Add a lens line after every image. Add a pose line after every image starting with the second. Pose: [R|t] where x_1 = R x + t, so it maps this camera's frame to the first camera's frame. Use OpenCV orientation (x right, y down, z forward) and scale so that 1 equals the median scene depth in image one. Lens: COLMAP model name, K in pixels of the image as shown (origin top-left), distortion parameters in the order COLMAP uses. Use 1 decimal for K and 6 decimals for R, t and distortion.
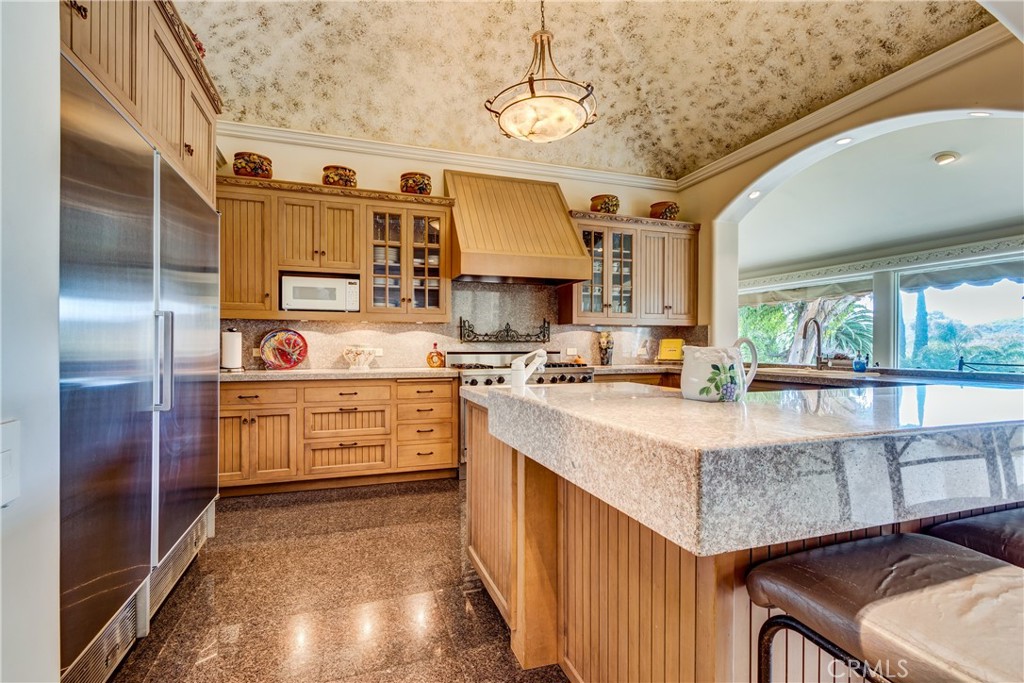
lens RADIAL K [[471.0, 0, 510.2], [0, 471.0, 342.9], [0, 0, 1]] dist [0.002137, 0.000069]
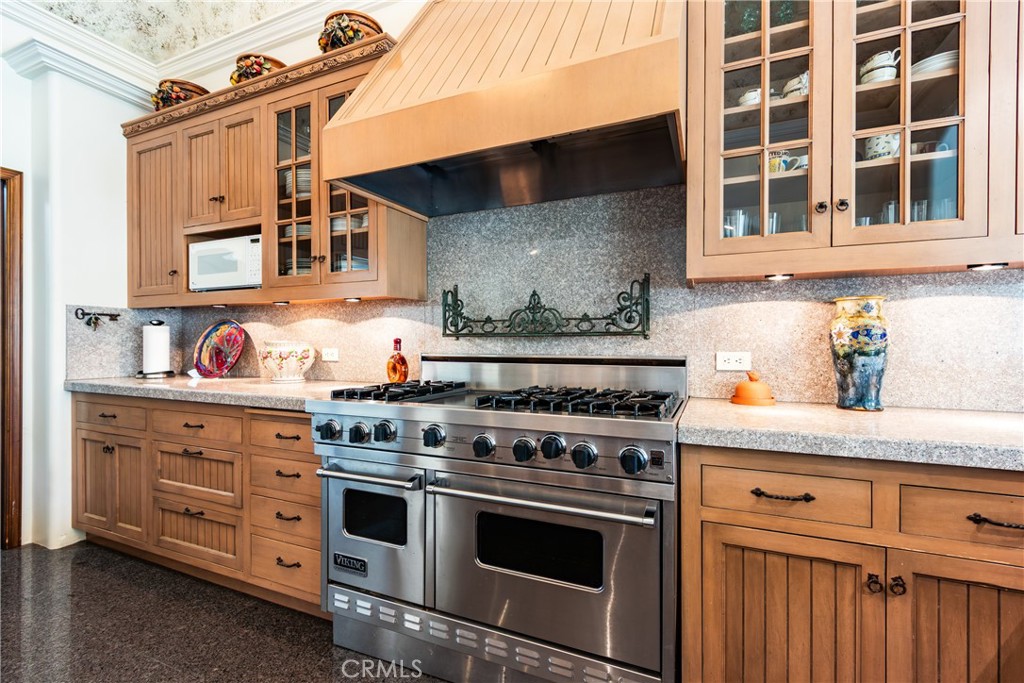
lens RADIAL K [[465.6, 0, 510.2], [0, 465.6, 345.4], [0, 0, 1]] dist [0.008239, -0.001968]
pose [[0.720810, 0.002527, -0.693128, 0.316977], [0.001905, 0.999982, 0.005626, 0.005369], [0.693130, -0.005376, 0.720792, 0.788189]]
